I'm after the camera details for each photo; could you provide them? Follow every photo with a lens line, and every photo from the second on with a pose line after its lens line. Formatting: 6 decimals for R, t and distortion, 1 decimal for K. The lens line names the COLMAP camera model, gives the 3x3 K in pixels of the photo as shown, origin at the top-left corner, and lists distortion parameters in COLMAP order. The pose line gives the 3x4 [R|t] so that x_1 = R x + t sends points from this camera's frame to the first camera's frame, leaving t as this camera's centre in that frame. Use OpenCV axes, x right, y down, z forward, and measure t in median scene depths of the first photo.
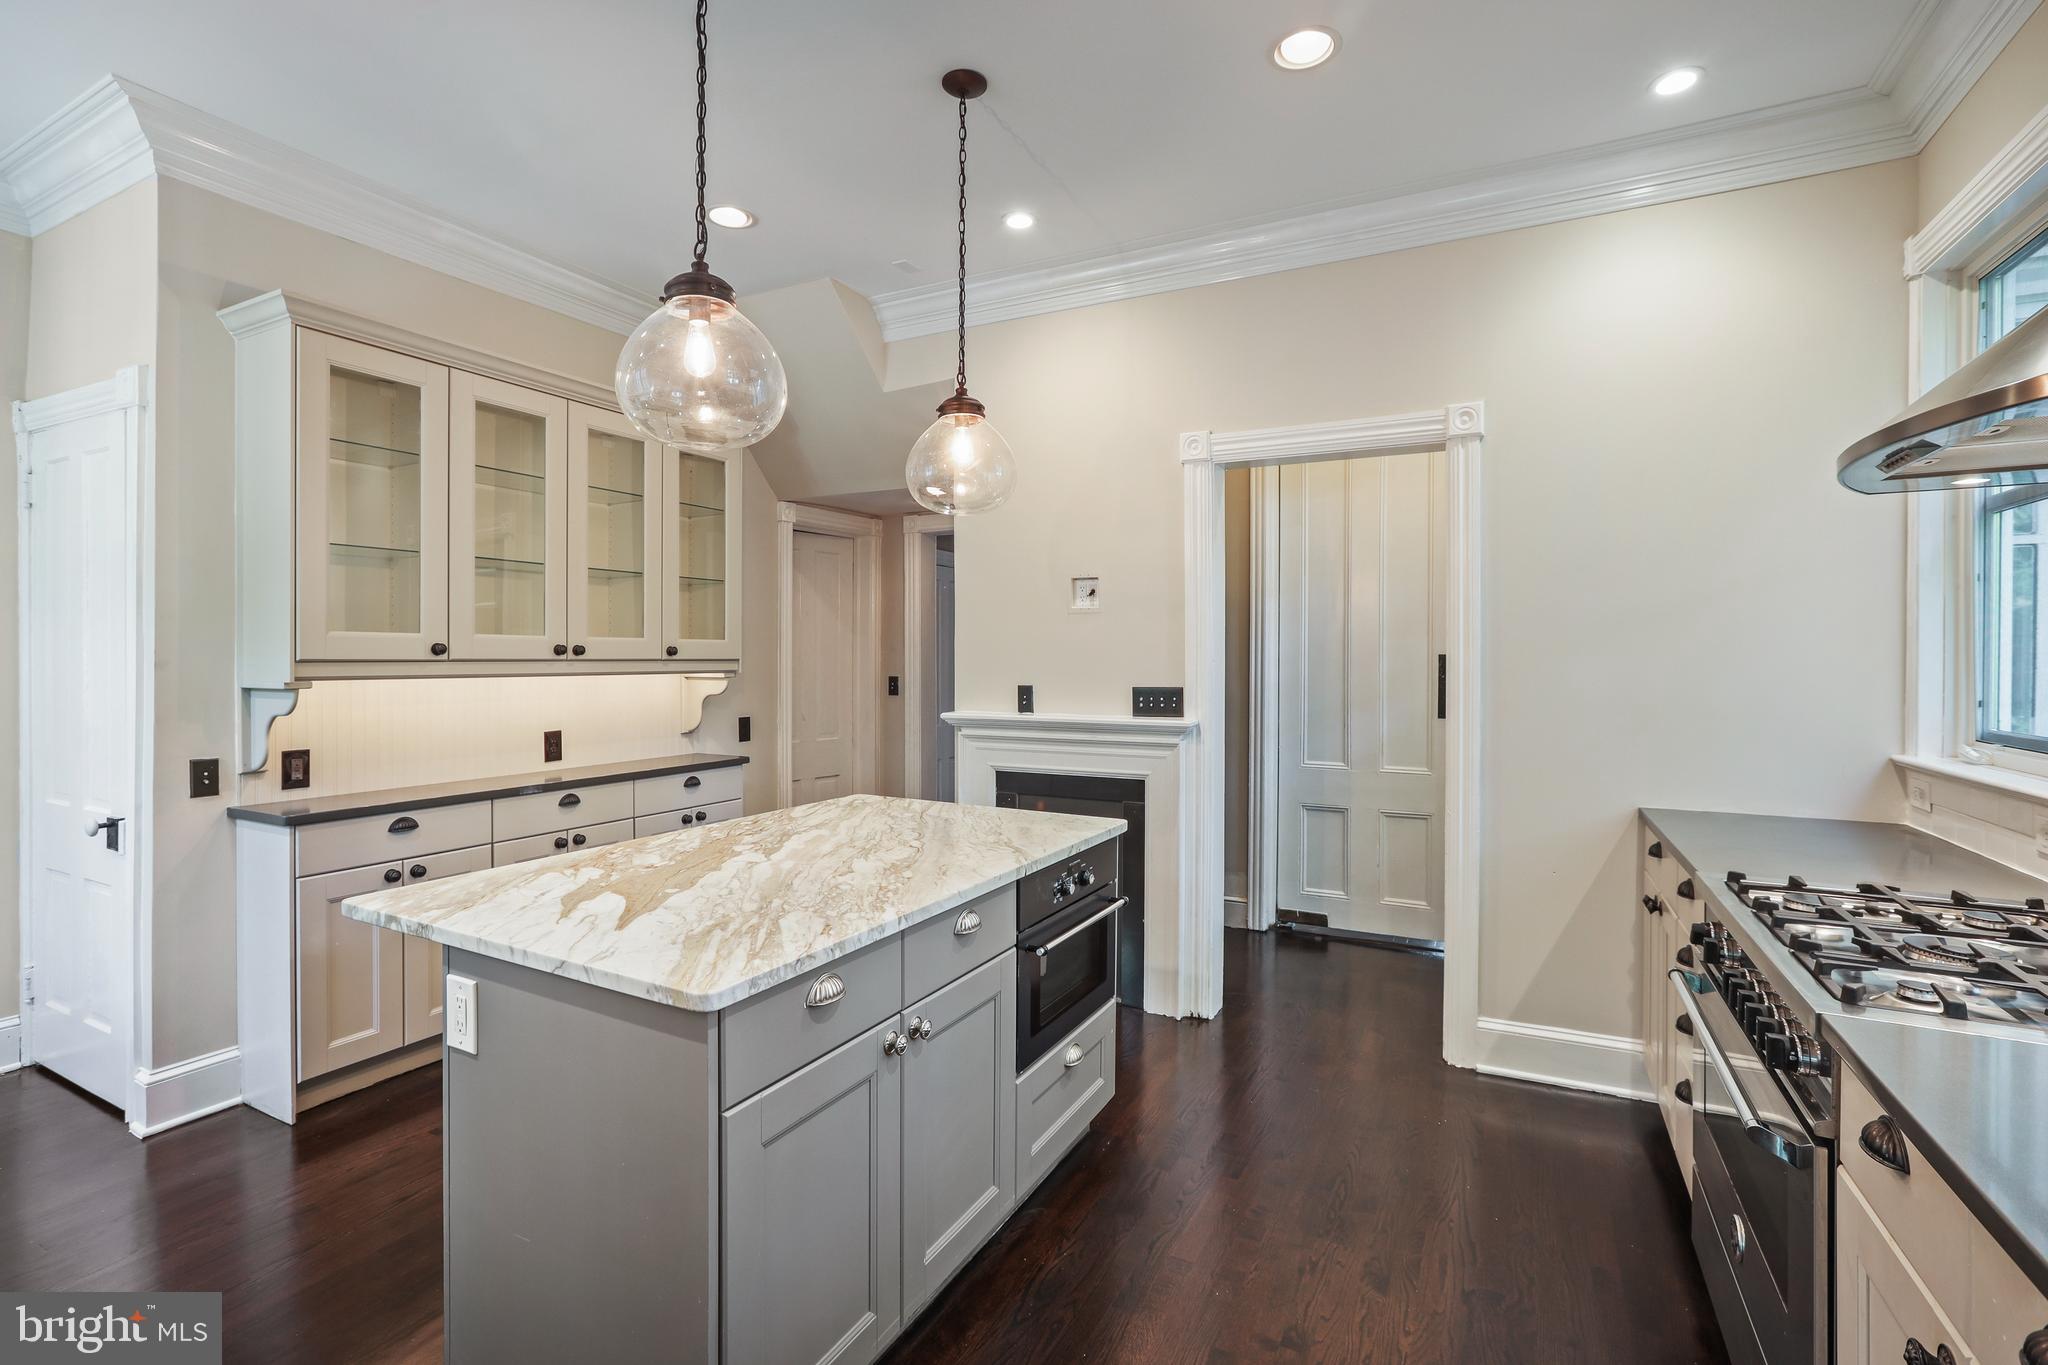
lens RADIAL K [[922.1, 0, 1021.0], [0, 922.1, 664.8], [0, 0, 1]] dist [-0.024759, 0.010609]
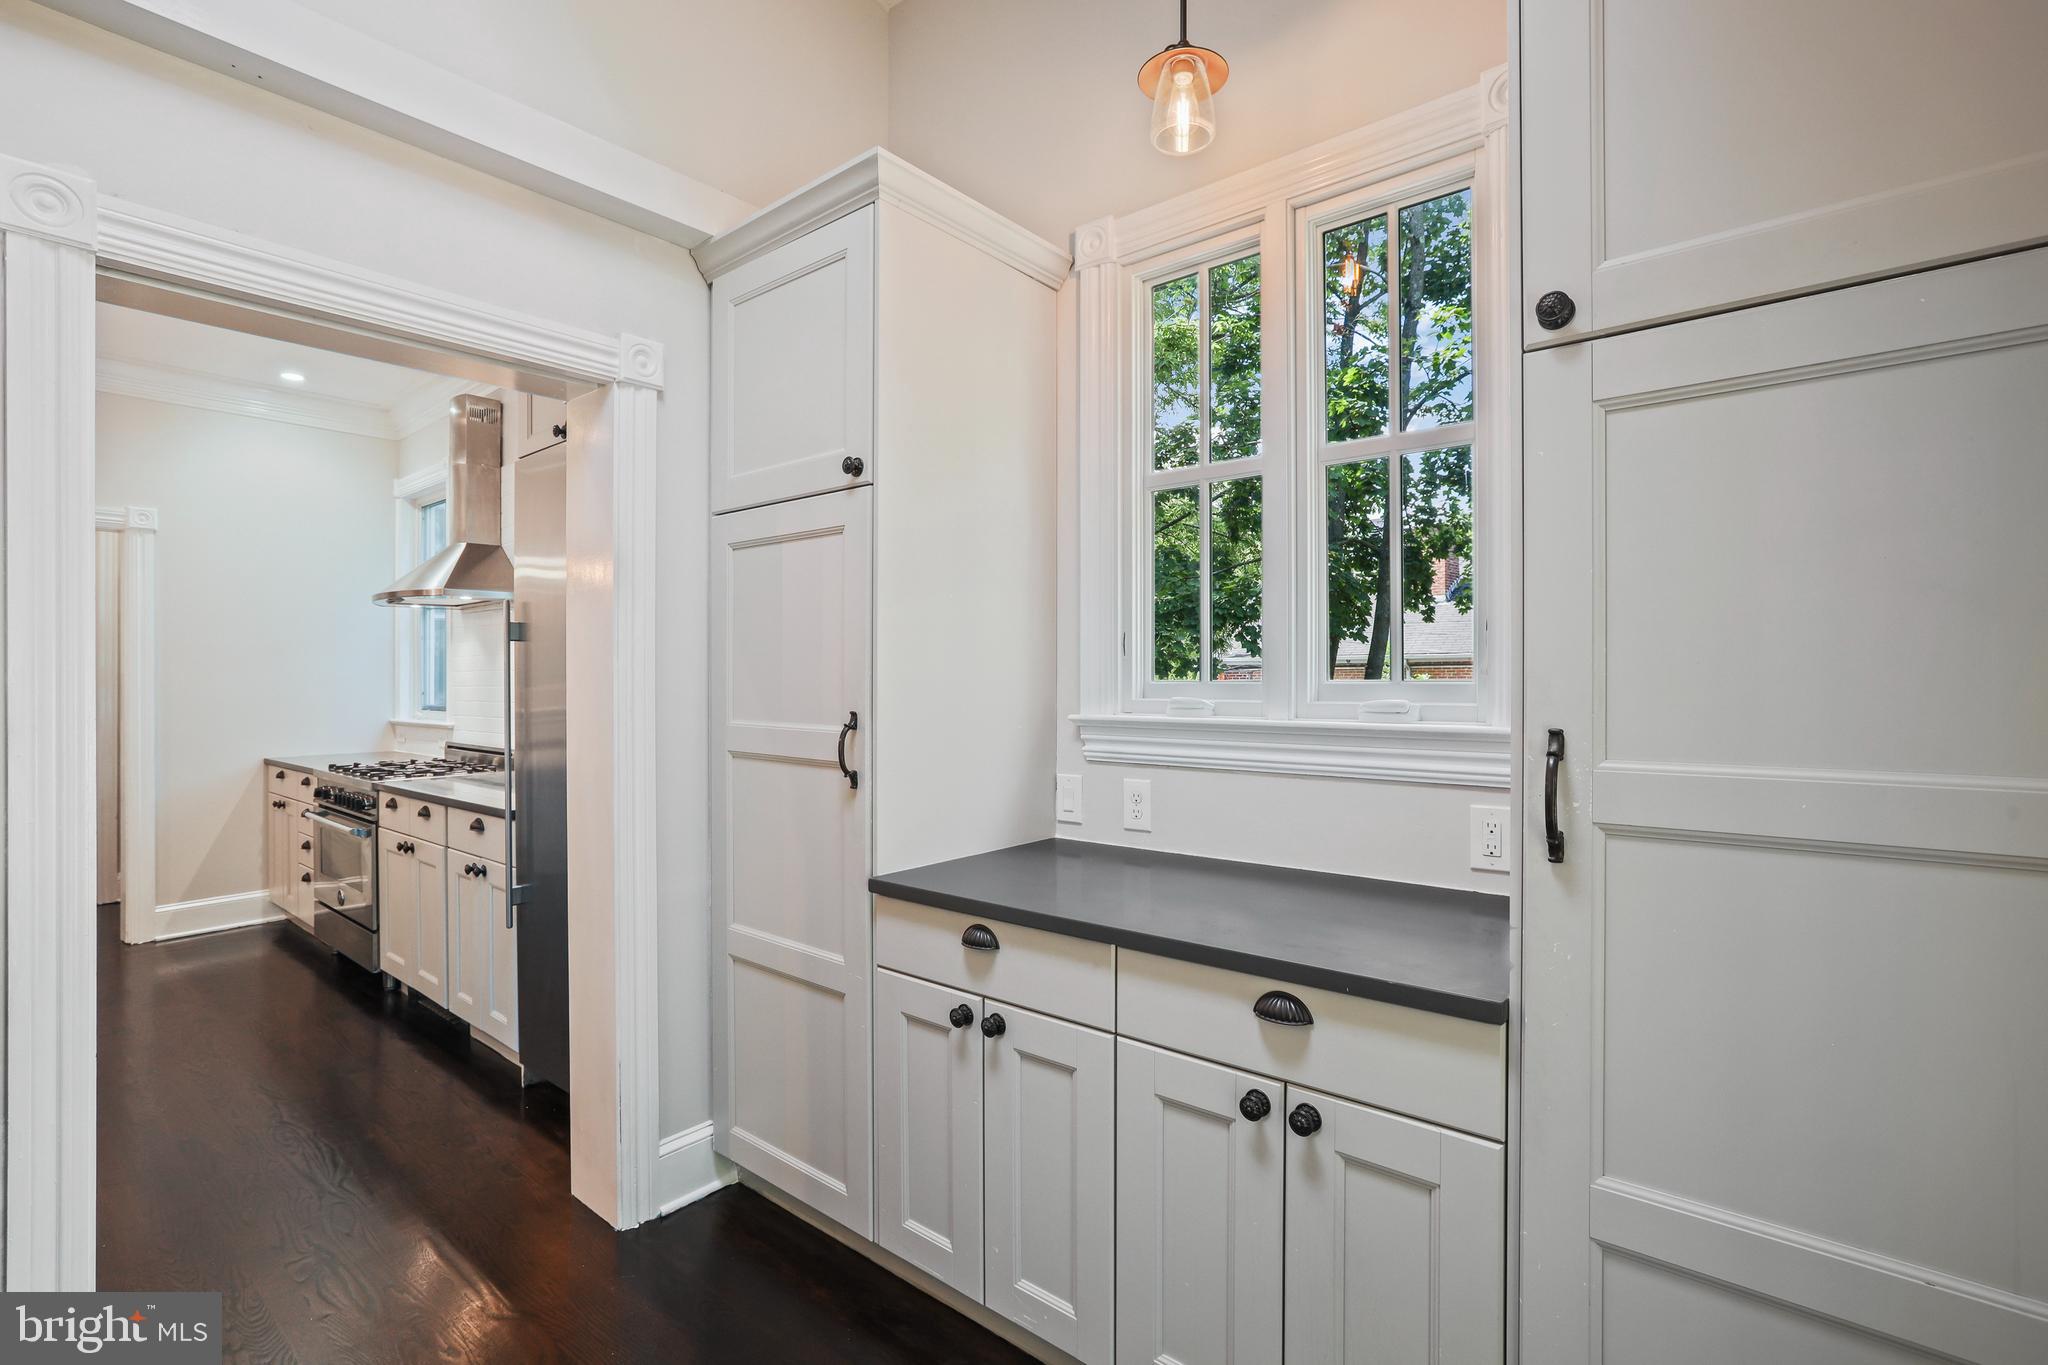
lens RADIAL K [[922.1, 0, 1024.7], [0, 922.1, 667.1], [0, 0, 1]] dist [-0.024759, 0.010609]
pose [[0.192443, 0.000893, 0.981308, -0.870119], [0.008272, 0.999963, -0.002532, -0.003648], [-0.981273, 0.008605, 0.192428, -0.887579]]
